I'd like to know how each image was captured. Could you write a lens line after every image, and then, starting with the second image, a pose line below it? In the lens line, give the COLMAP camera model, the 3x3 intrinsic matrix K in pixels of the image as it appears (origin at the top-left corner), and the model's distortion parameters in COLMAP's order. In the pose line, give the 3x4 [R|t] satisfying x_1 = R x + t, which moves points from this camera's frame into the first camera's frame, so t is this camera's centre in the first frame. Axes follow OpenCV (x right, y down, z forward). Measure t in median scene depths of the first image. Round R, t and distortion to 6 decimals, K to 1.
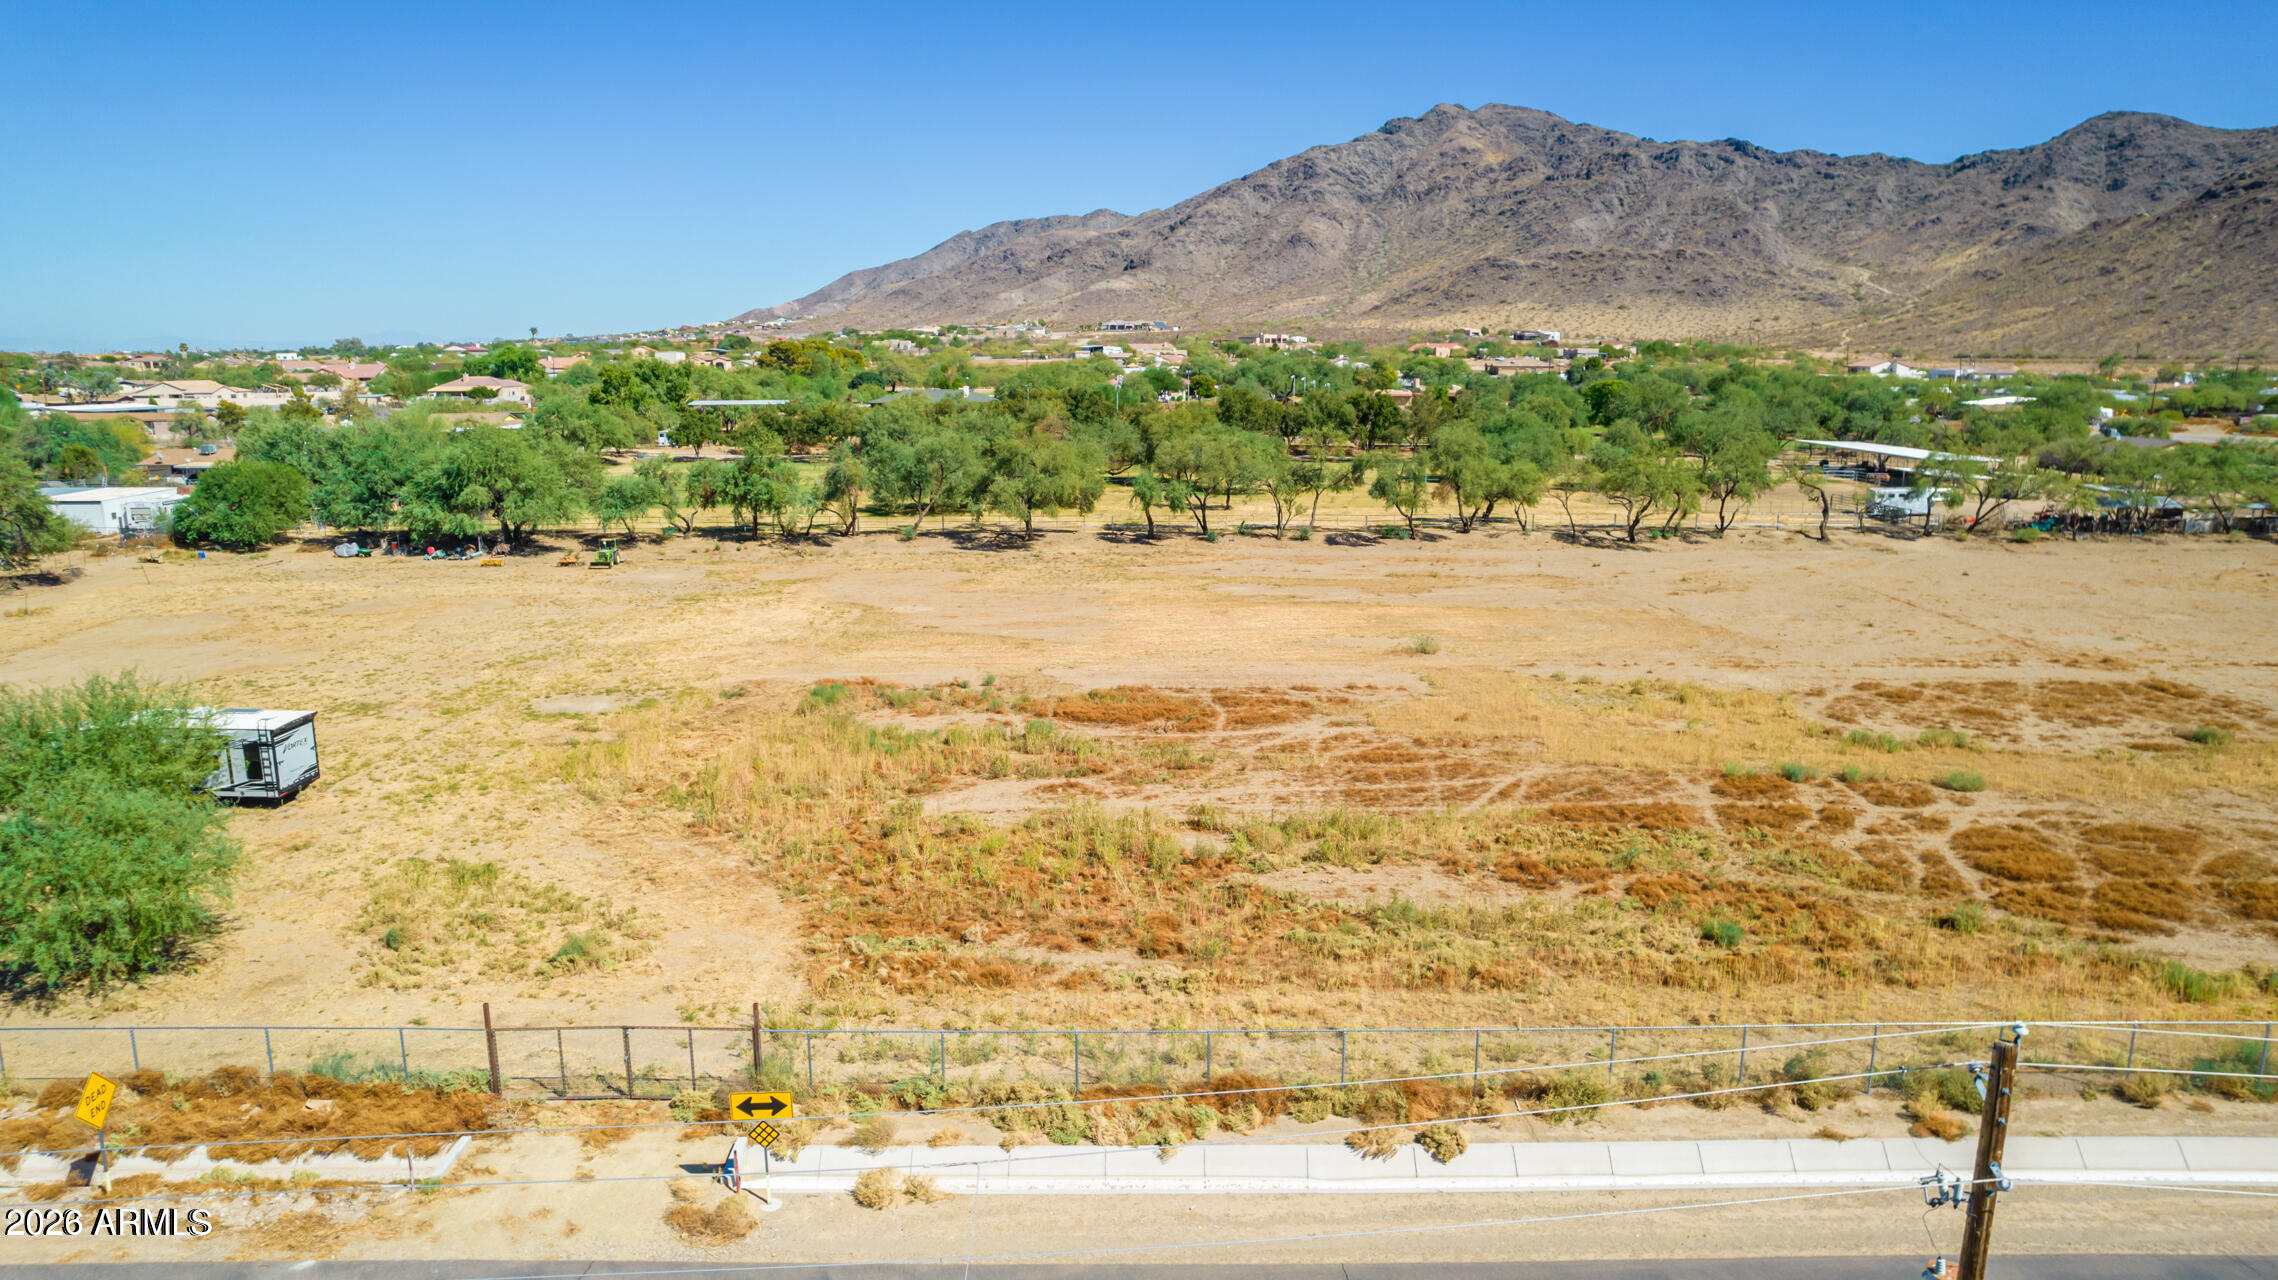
lens RADIAL K [[1467.7, 0, 1144.6], [0, 1467.7, 642.8], [0, 0, 1]] dist [-0.075963, 0.068291]
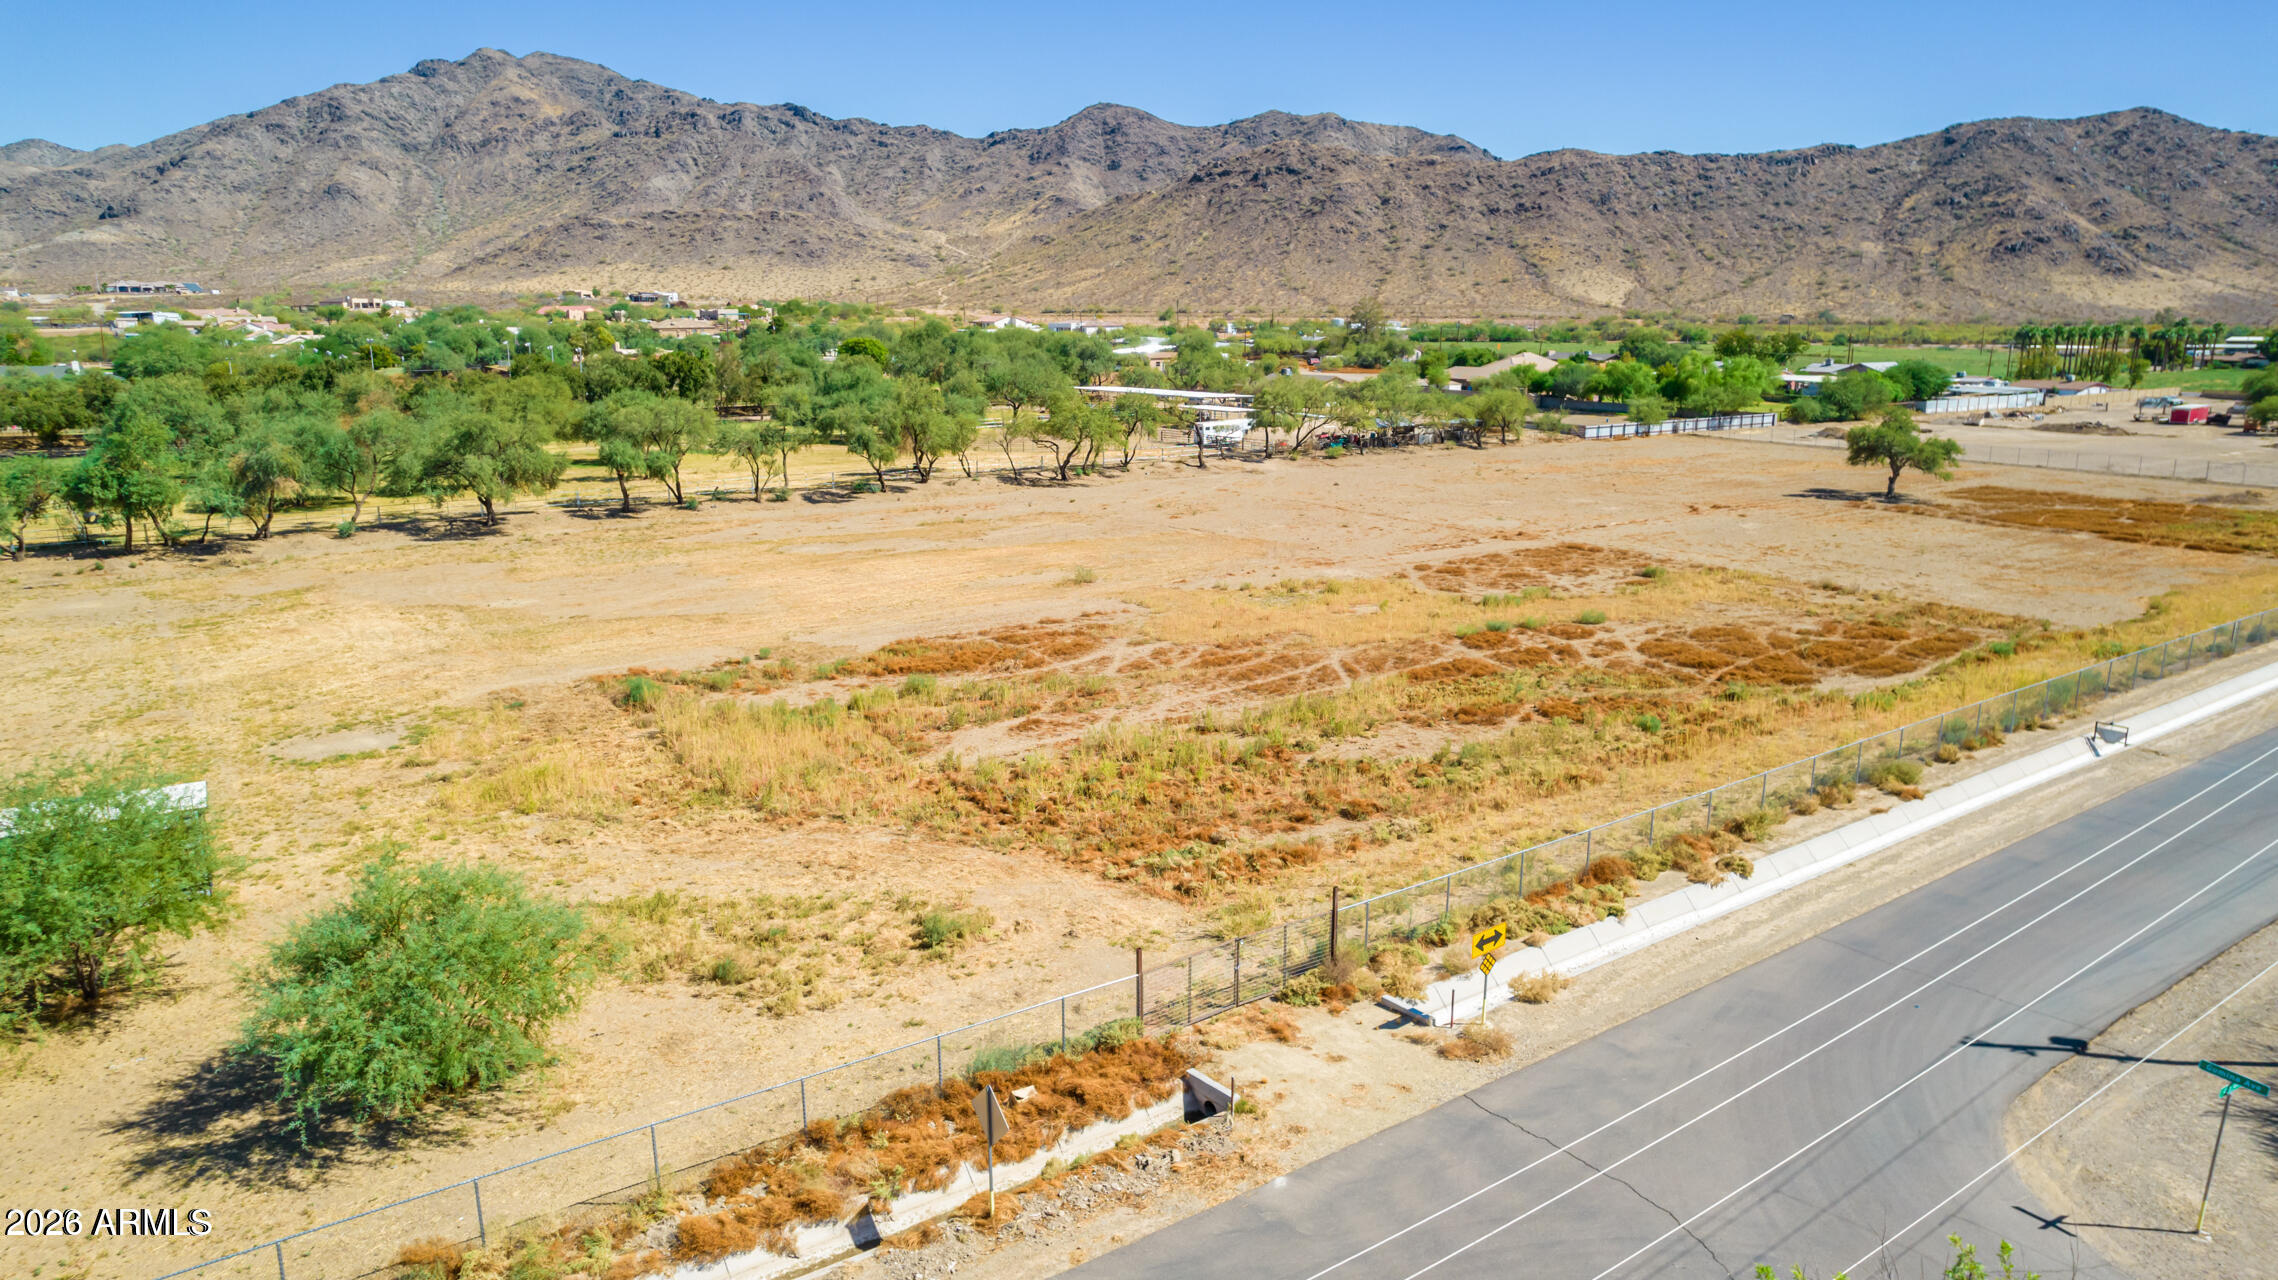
lens RADIAL K [[1467.7, 0, 1155.1], [0, 1467.7, 643.9], [0, 0, 1]] dist [-0.075963, 0.068291]
pose [[0.816636, -0.129831, 0.562361, -0.252645], [0.114891, 0.991438, 0.062050, -0.006138], [-0.565602, 0.013938, 0.824560, 0.037120]]
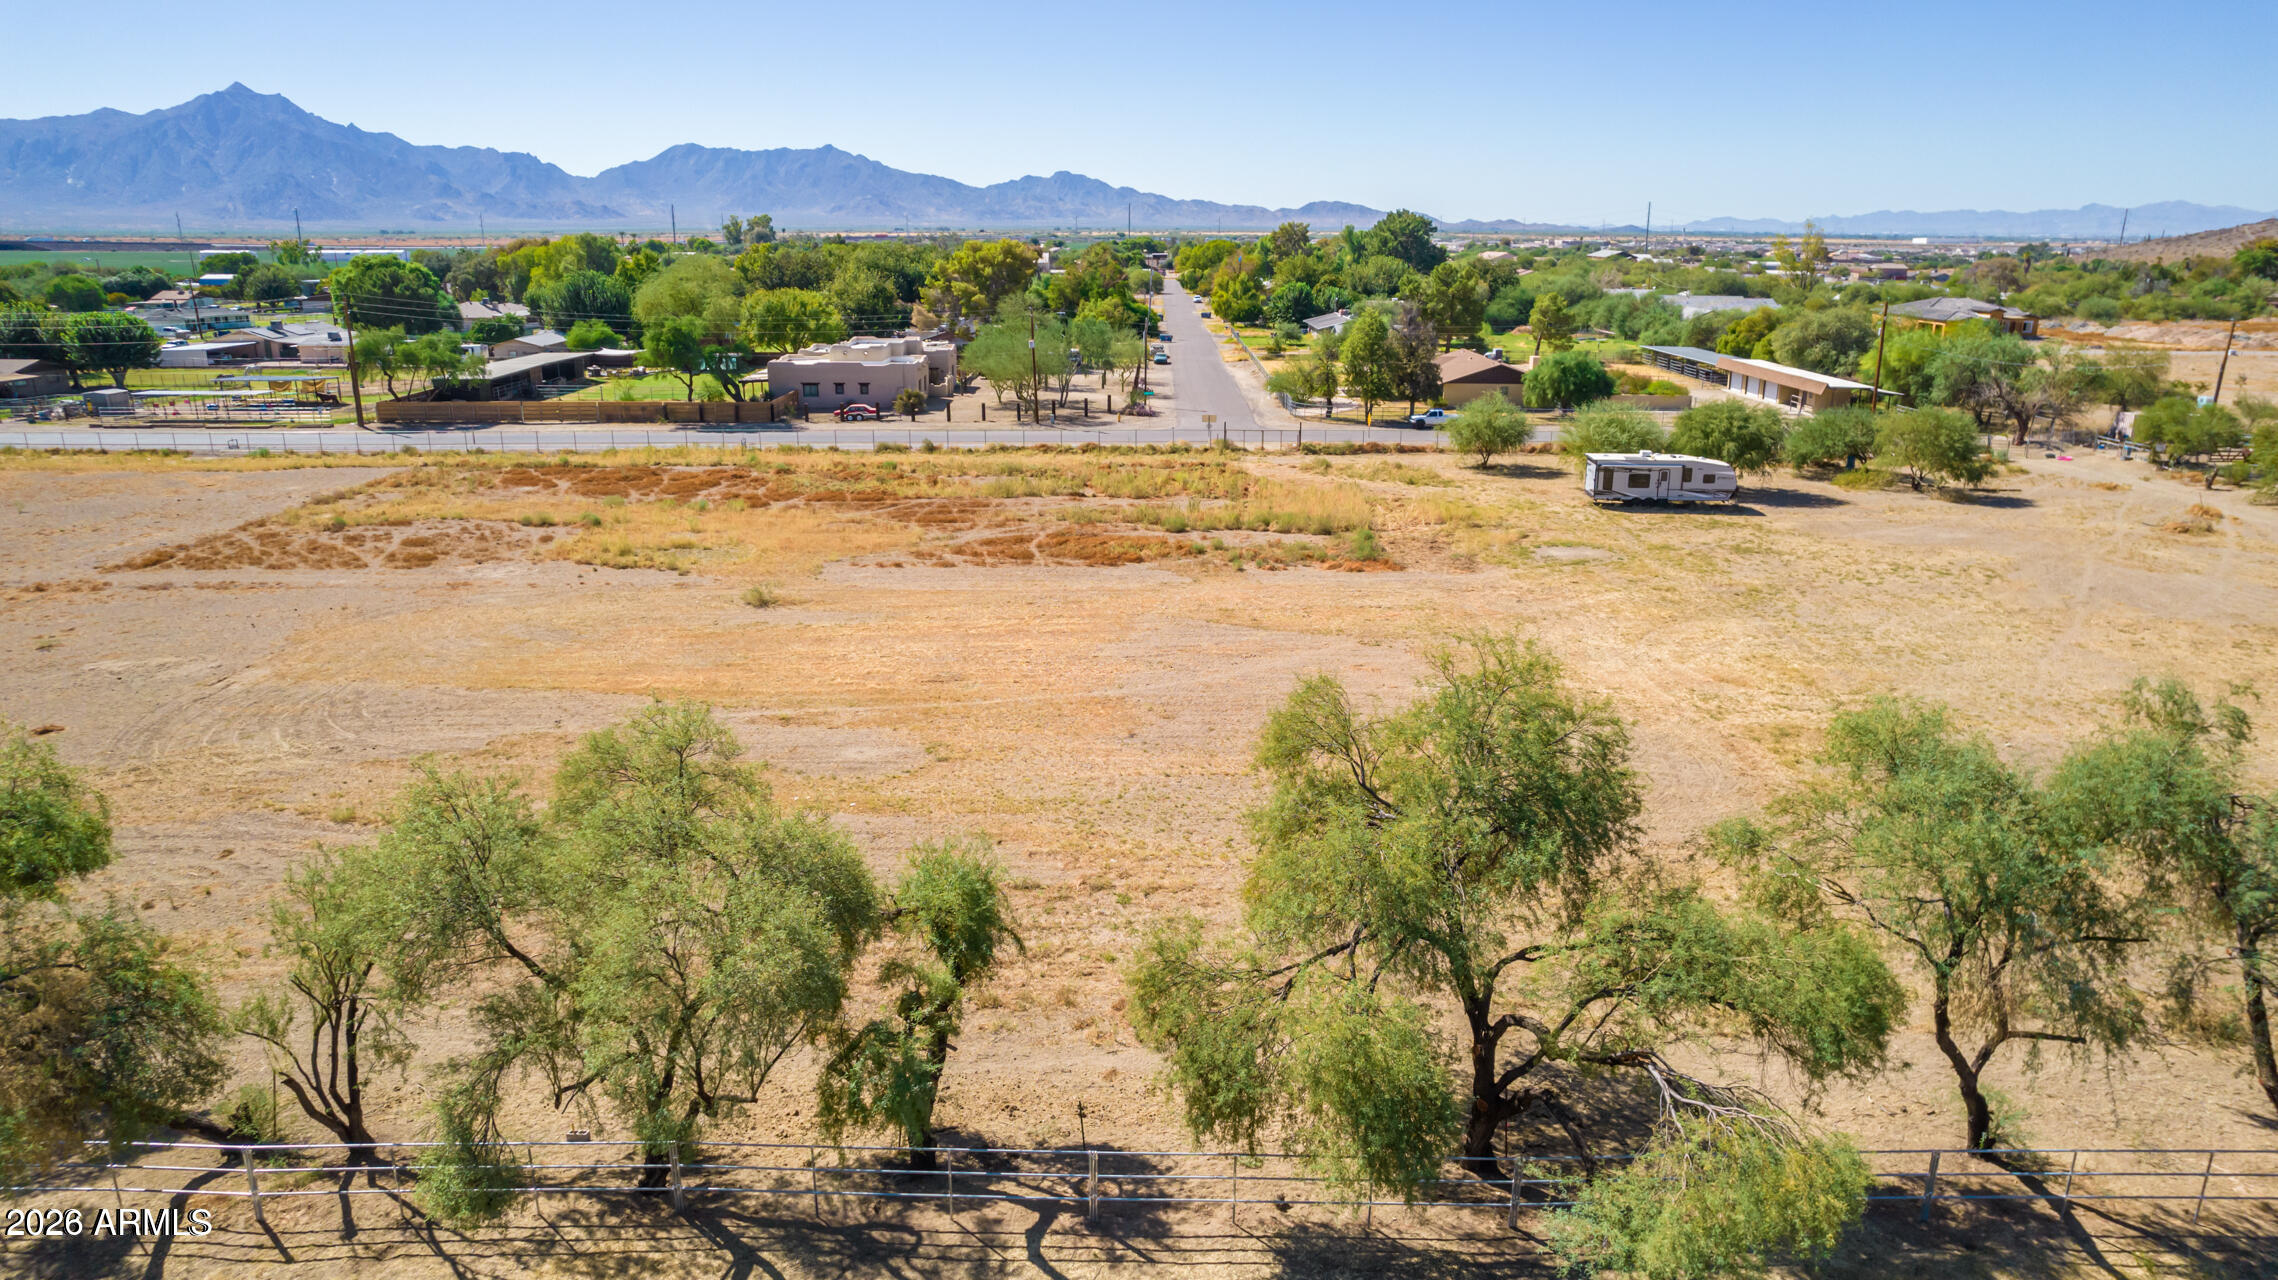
lens RADIAL K [[1467.7, 0, 1139.3], [0, 1467.7, 656.4], [0, 0, 1]] dist [-0.075963, 0.068291]
pose [[-0.999793, -0.009790, 0.017827, -0.031538], [-0.000252, 0.882426, 0.470451, -0.239935], [-0.020337, 0.470349, -0.882246, 1.140197]]
